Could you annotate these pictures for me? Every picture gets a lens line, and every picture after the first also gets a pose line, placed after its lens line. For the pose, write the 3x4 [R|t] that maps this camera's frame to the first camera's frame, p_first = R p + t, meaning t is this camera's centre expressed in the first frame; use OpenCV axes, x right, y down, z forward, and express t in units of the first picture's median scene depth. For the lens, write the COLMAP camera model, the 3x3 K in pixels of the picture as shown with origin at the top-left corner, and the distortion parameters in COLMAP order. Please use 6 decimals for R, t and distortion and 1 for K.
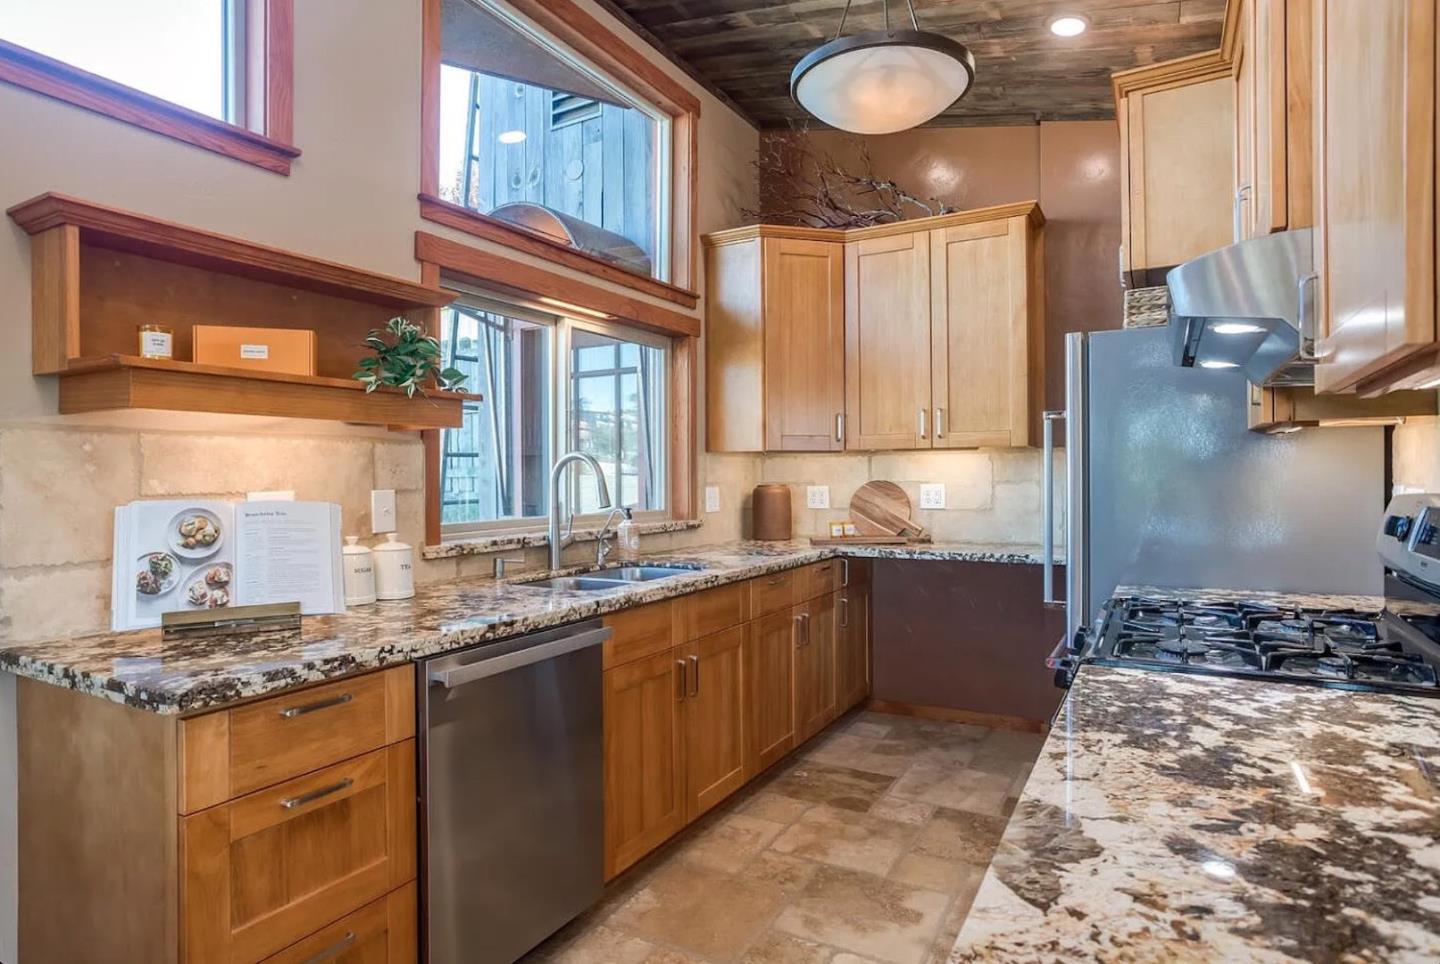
lens RADIAL K [[823.7, 0, 715.9], [0, 823.7, 482.4], [0, 0, 1]] dist [-0.008906, 0.001977]
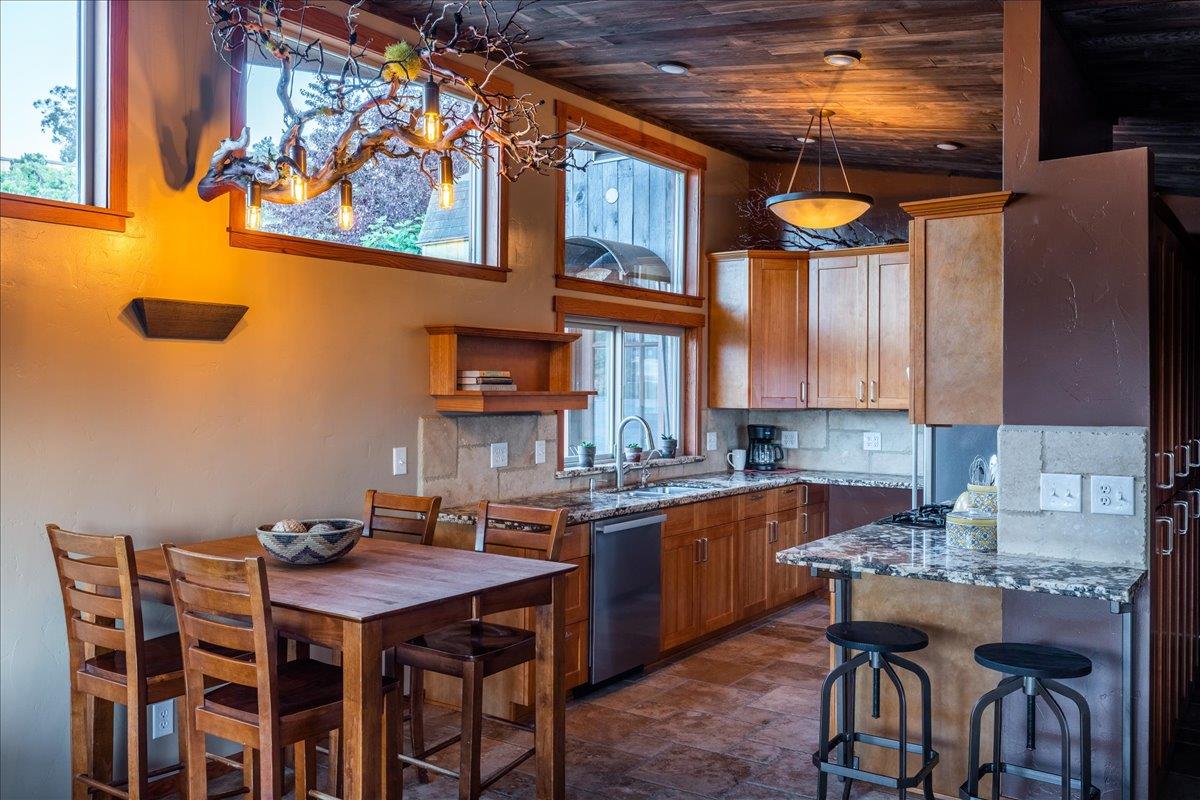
lens RADIAL K [[1038.8, 0, 598.3], [0, 1038.8, 394.8], [0, 0, 1]] dist [0.011642, -0.009472]
pose [[0.995702, 0.010824, -0.091976, -0.037577], [-0.010857, 0.999941, 0.000147, -0.061184], [0.091972, 0.000852, 0.995761, -0.846021]]
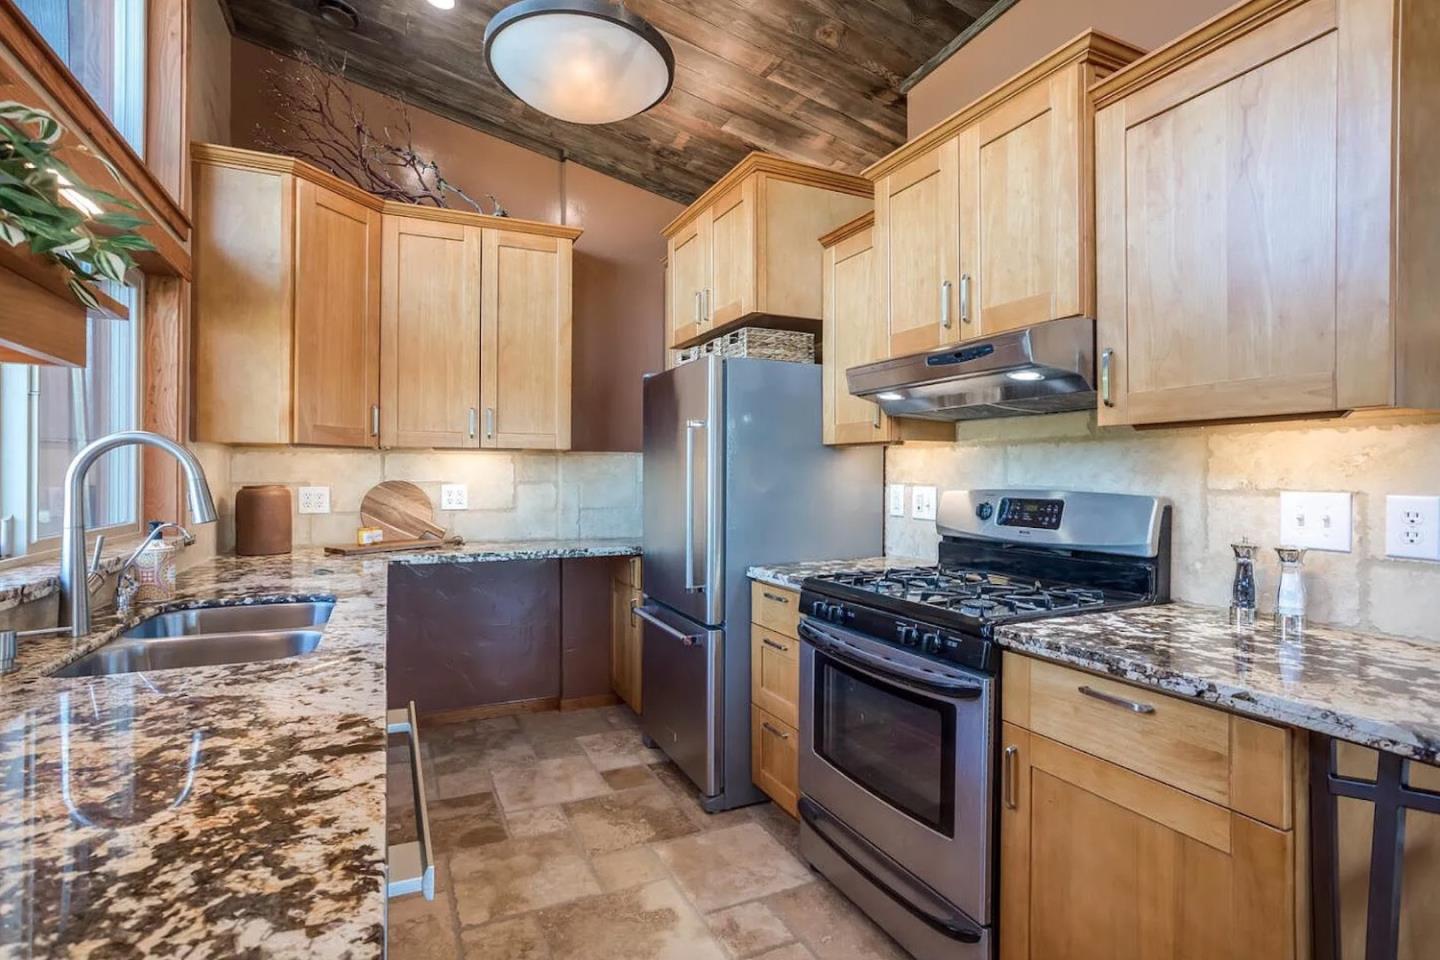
lens RADIAL K [[708.5, 0, 714.2], [0, 708.5, 478.8], [0, 0, 1]] dist [-0.020416, 0.000804]
pose [[0.579815, 0.004620, 0.814735, -0.266126], [-0.001556, 0.999988, -0.004564, -0.001419], [-0.814747, 0.001379, 0.579815, 0.280569]]
